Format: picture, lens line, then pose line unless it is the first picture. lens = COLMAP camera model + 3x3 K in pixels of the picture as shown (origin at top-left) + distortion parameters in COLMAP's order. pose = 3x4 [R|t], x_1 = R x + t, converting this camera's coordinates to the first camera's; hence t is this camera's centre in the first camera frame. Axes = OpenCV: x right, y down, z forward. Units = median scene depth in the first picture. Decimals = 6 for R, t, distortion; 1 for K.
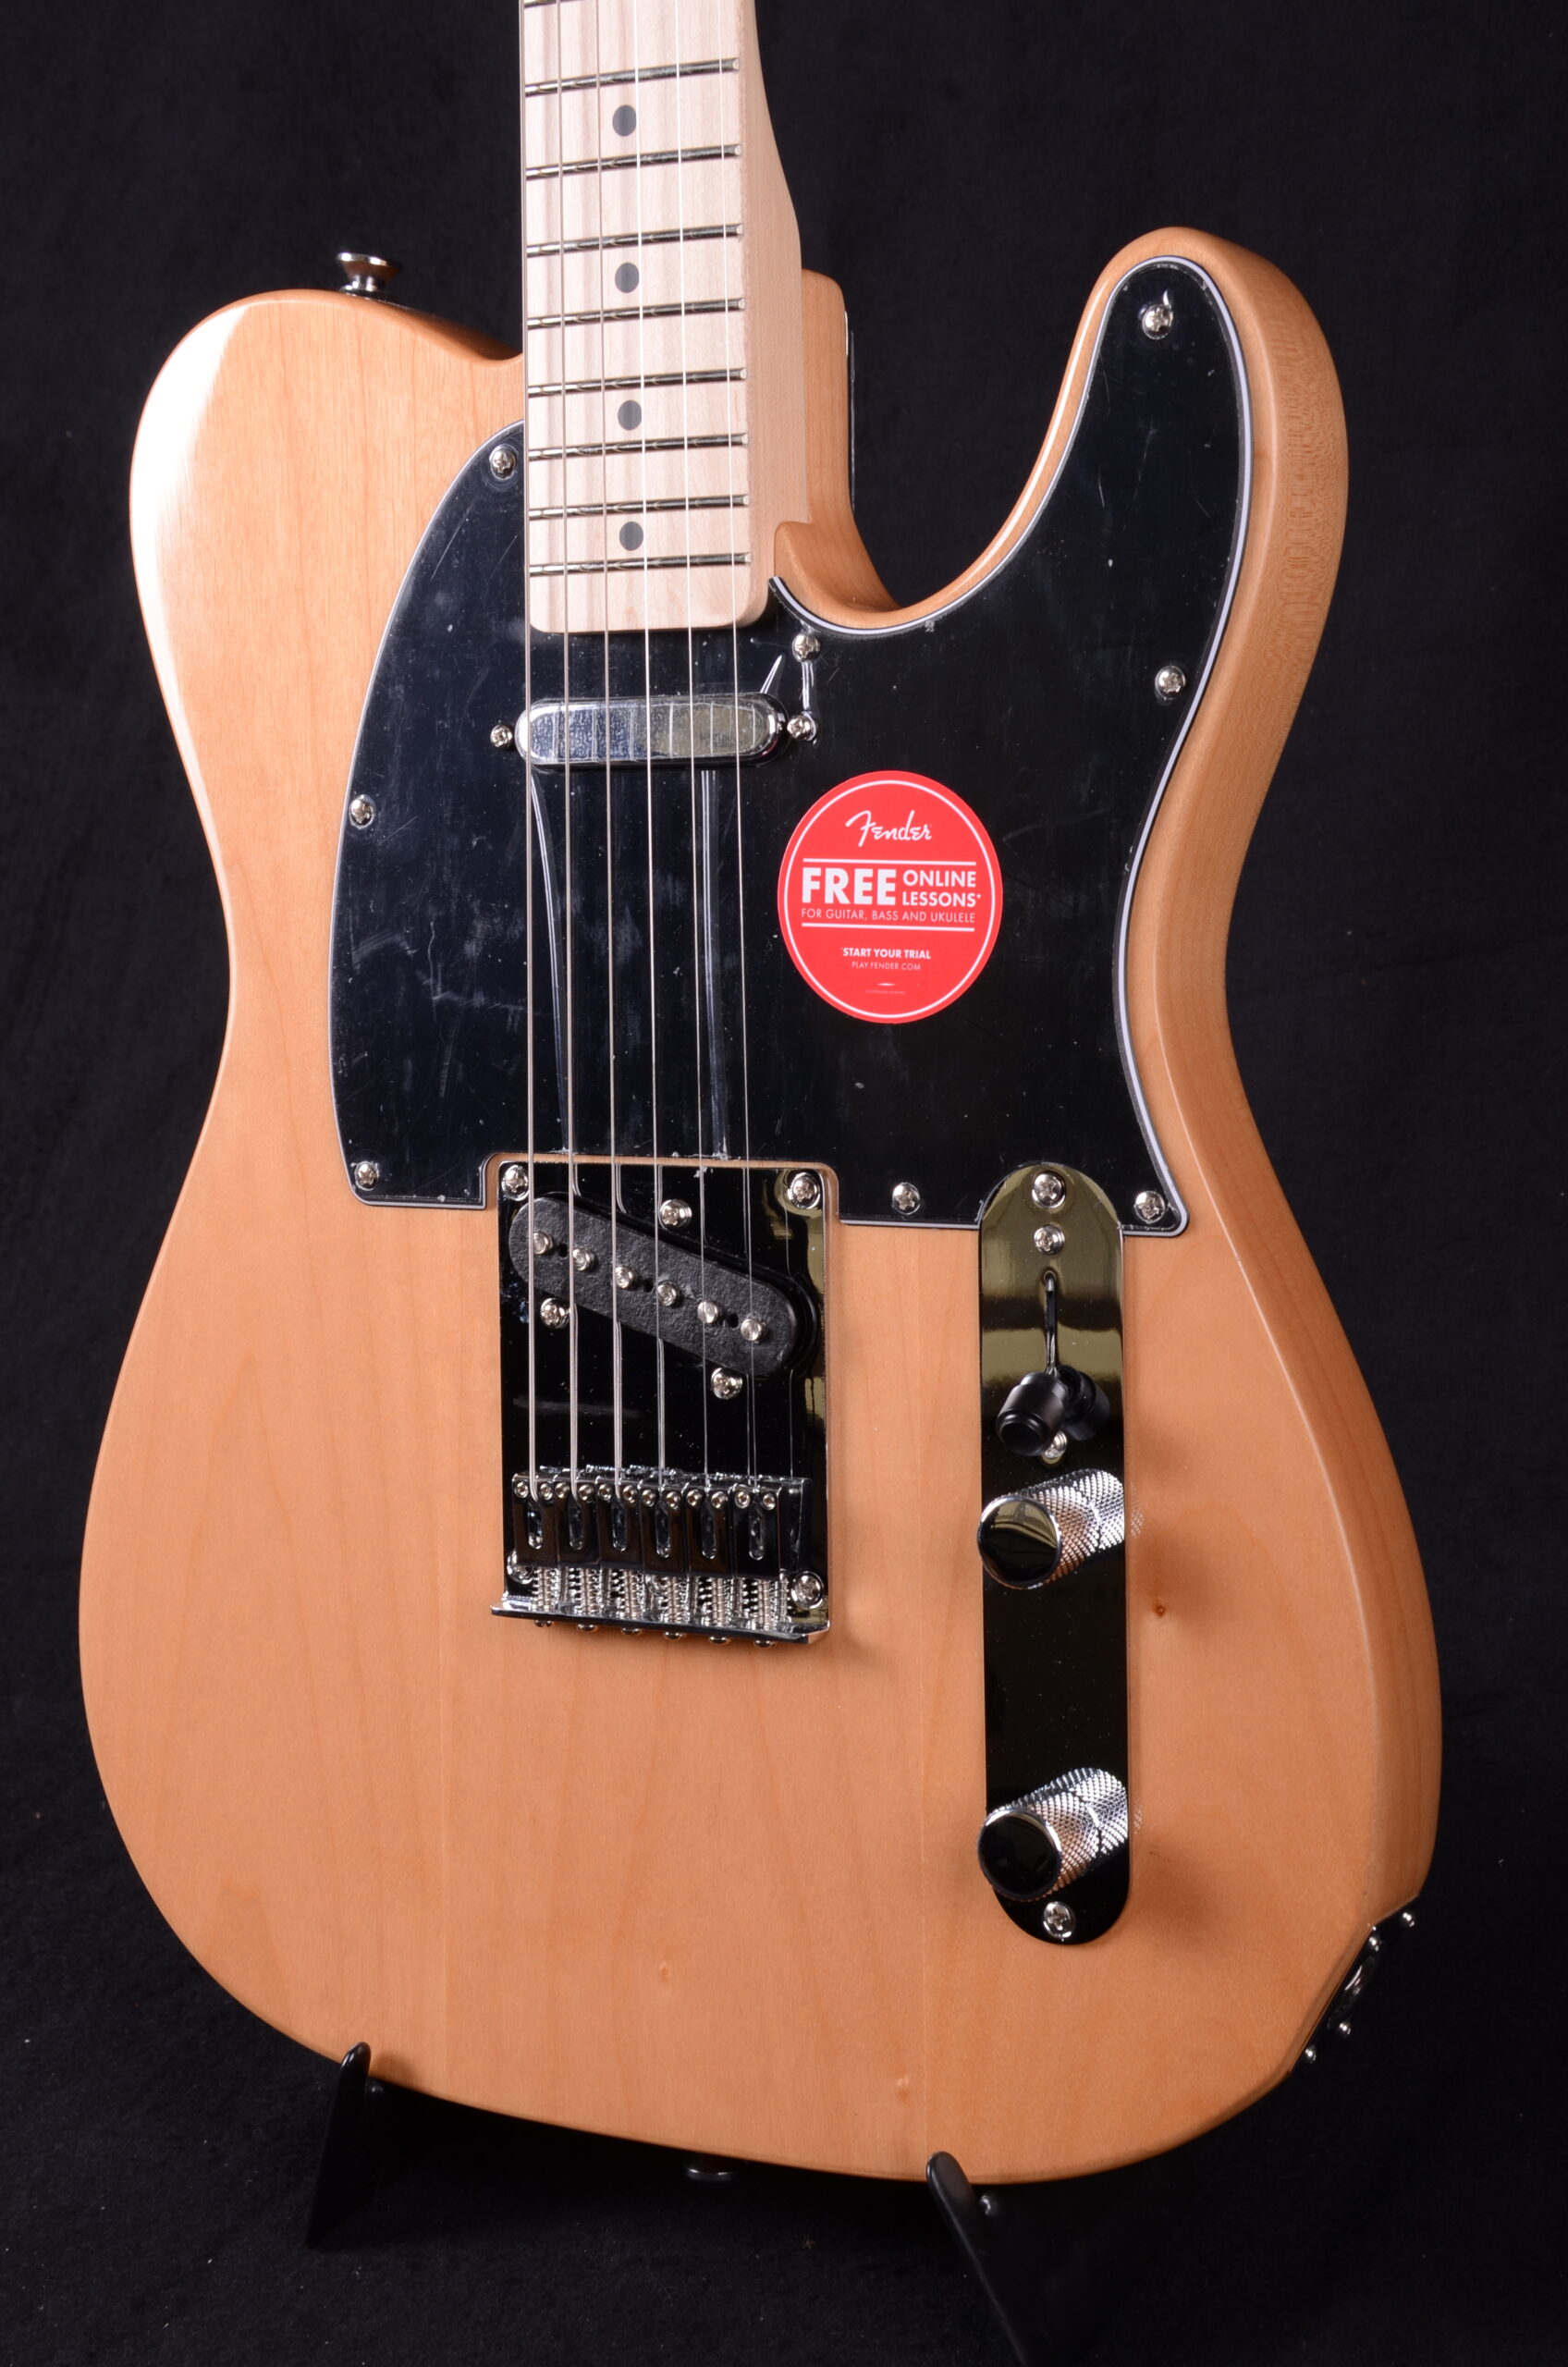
lens RADIAL K [[3580.8, 0, 842.7], [0, 3580.8, 1225.9], [0, 0, 1]] dist [0.131663, 0.000000]
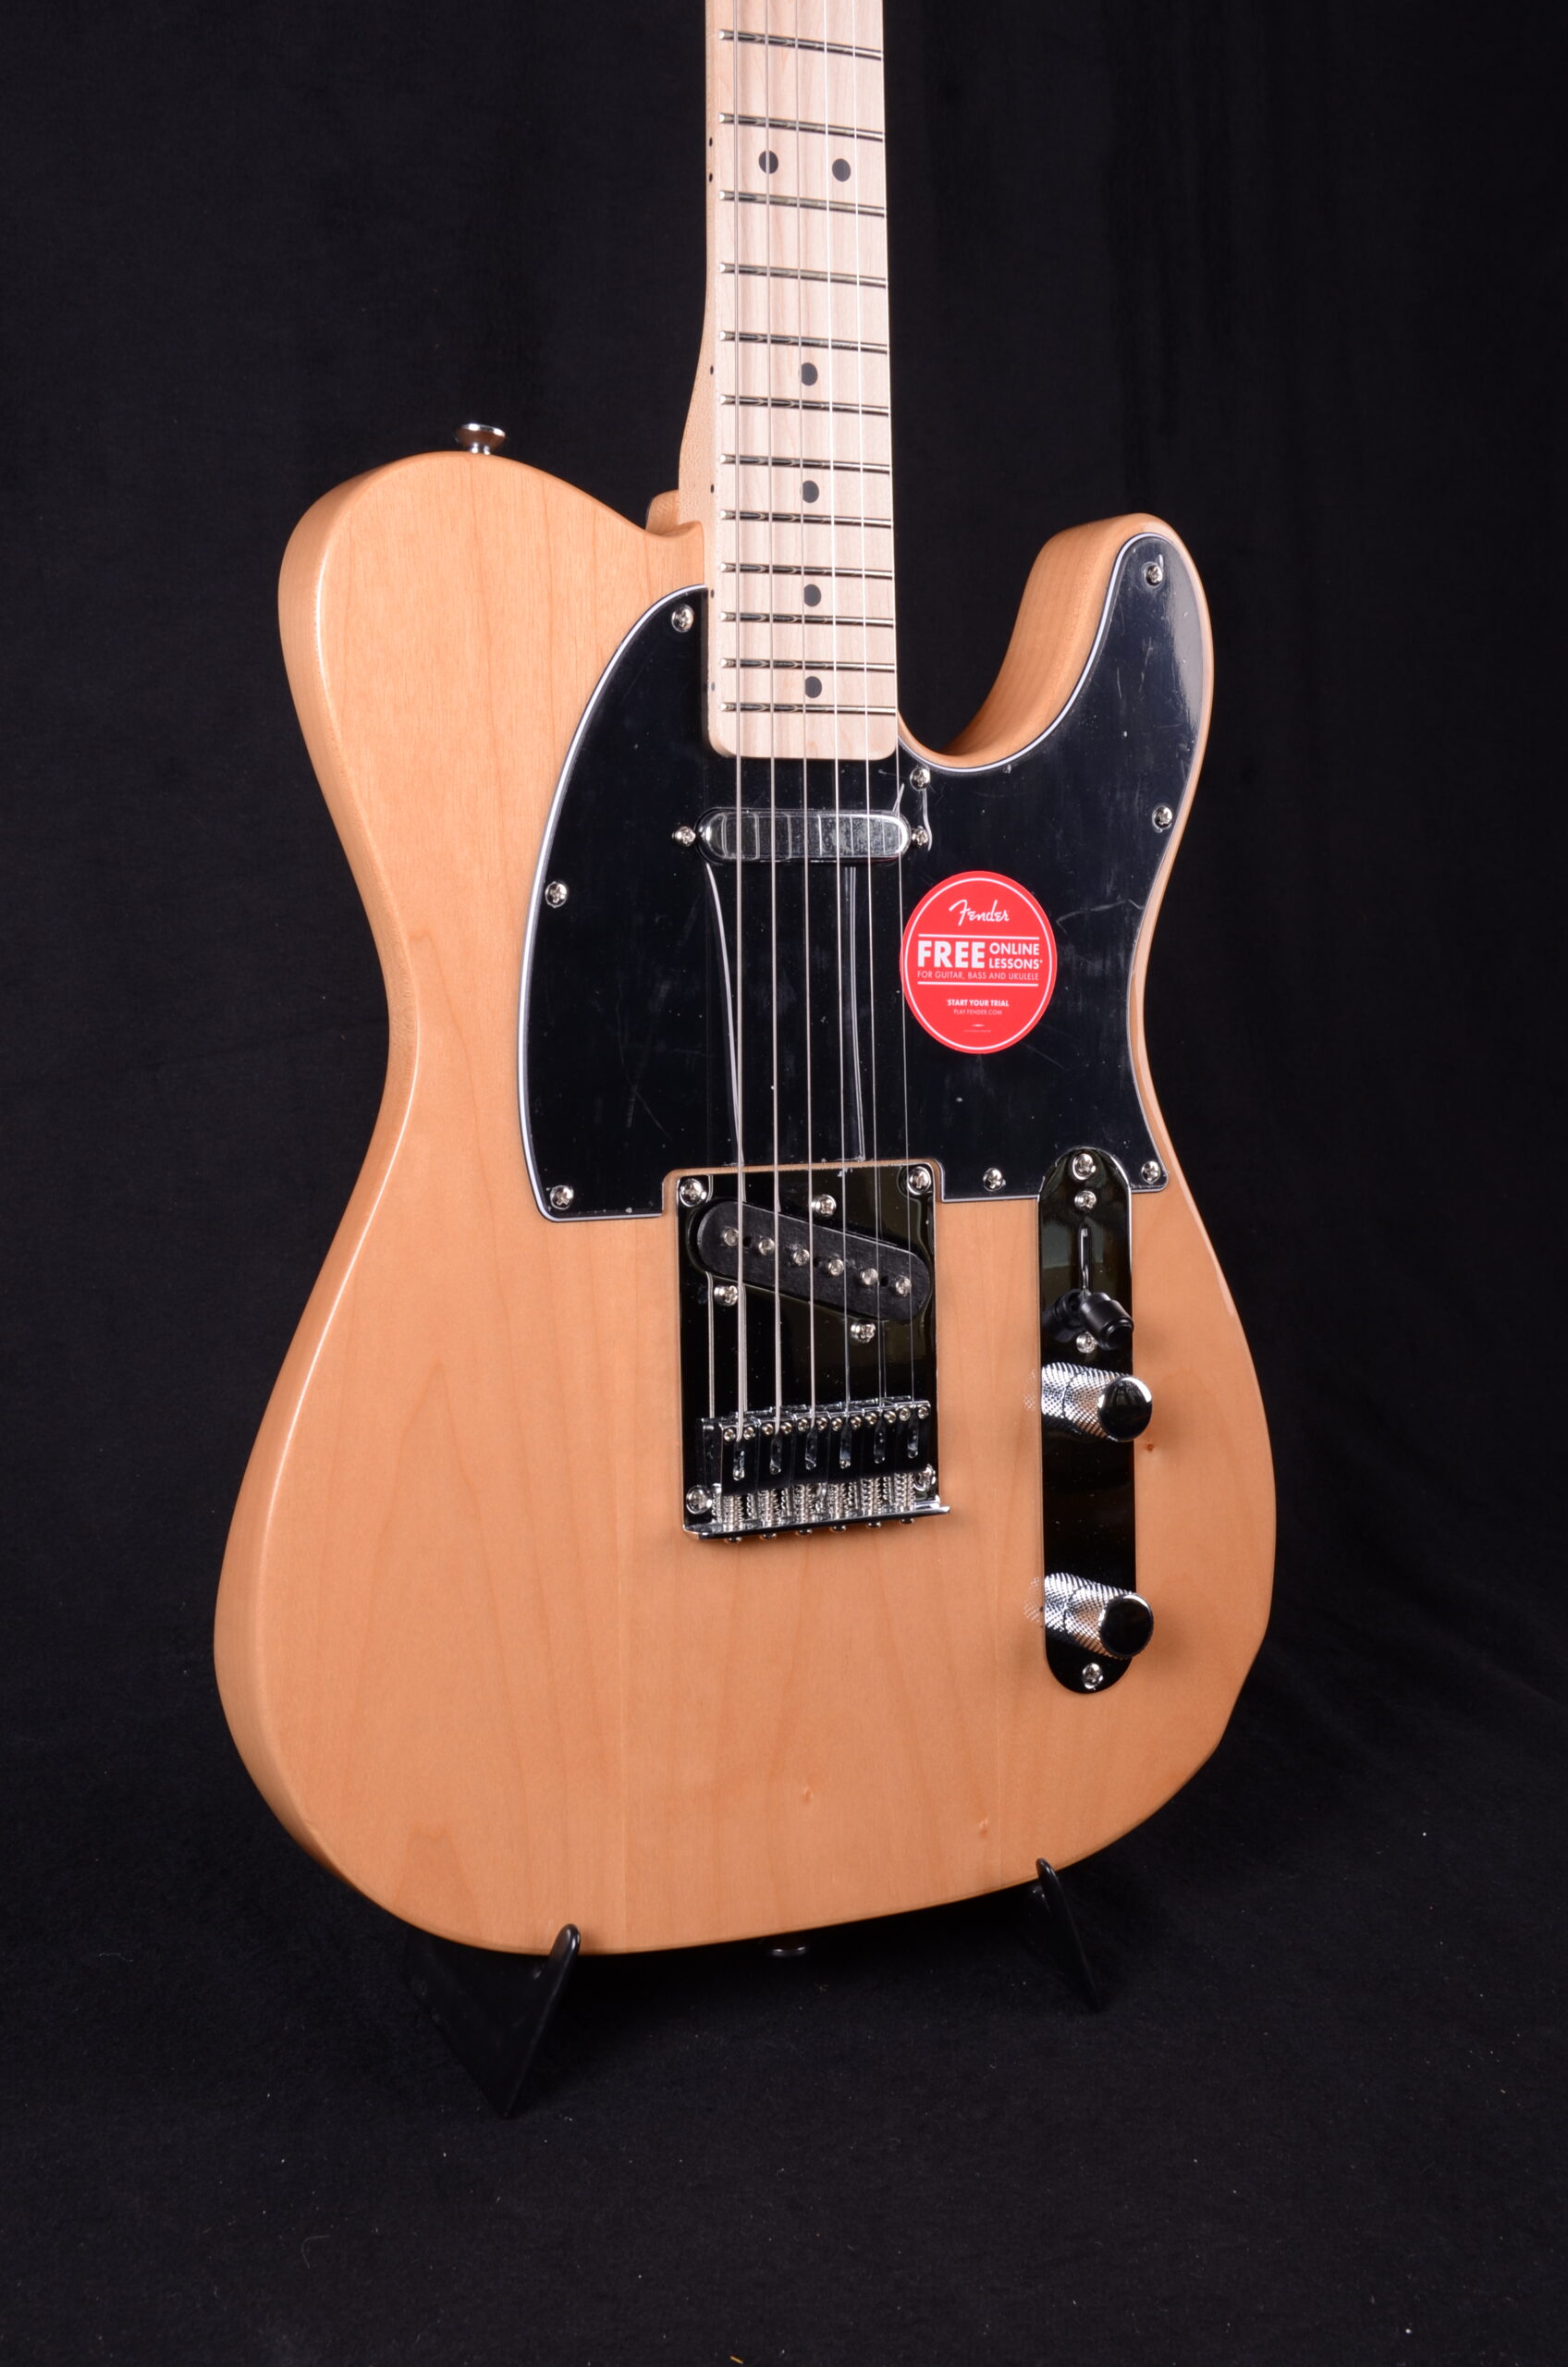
lens RADIAL K [[3378.4, 0, 790.8], [0, 3378.4, 1230.4], [0, 0, 1]] dist [0.106405, 0.000000]
pose [[0.569779, -0.067540, 0.819018, -1.085469], [0.079444, 0.996476, 0.026906, -0.029129], [-0.817949, 0.049736, 0.573137, 0.312616]]
